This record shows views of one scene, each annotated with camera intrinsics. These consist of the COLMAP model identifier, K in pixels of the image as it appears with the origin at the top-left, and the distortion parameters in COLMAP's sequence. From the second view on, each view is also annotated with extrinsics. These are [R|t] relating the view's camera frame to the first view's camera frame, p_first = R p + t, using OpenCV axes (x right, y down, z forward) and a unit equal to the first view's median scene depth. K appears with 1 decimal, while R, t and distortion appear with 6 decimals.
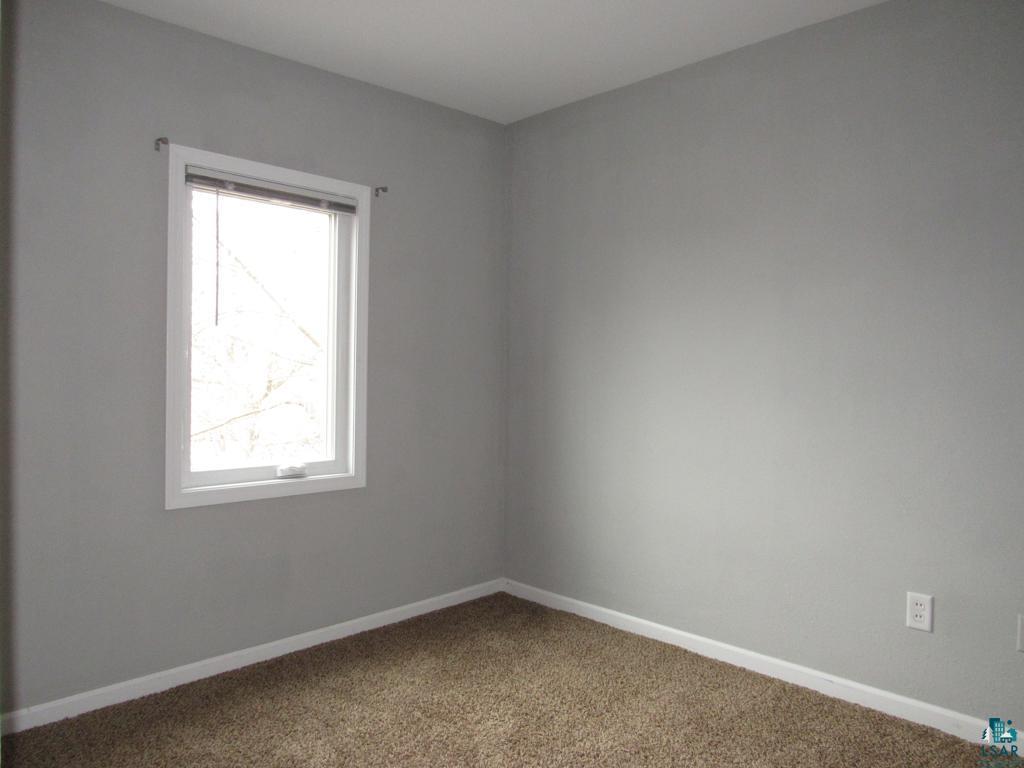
lens RADIAL K [[719.9, 0, 510.5], [0, 719.9, 379.3], [0, 0, 1]] dist [-0.014203, -0.004485]
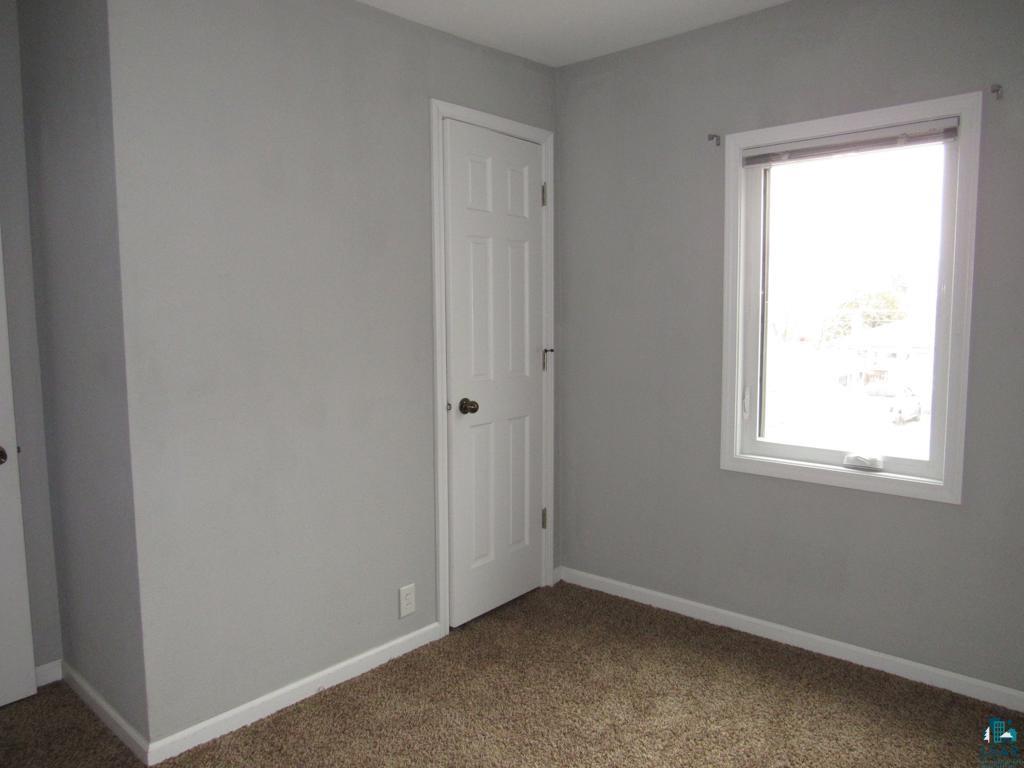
lens RADIAL K [[719.9, 0, 517.3], [0, 719.9, 383.2], [0, 0, 1]] dist [-0.014203, -0.004485]
pose [[0.069203, 0.077322, -0.994602, 0.573546], [-0.007233, 0.997004, 0.077006, -0.034542], [0.997576, 0.001865, 0.069555, 0.568267]]
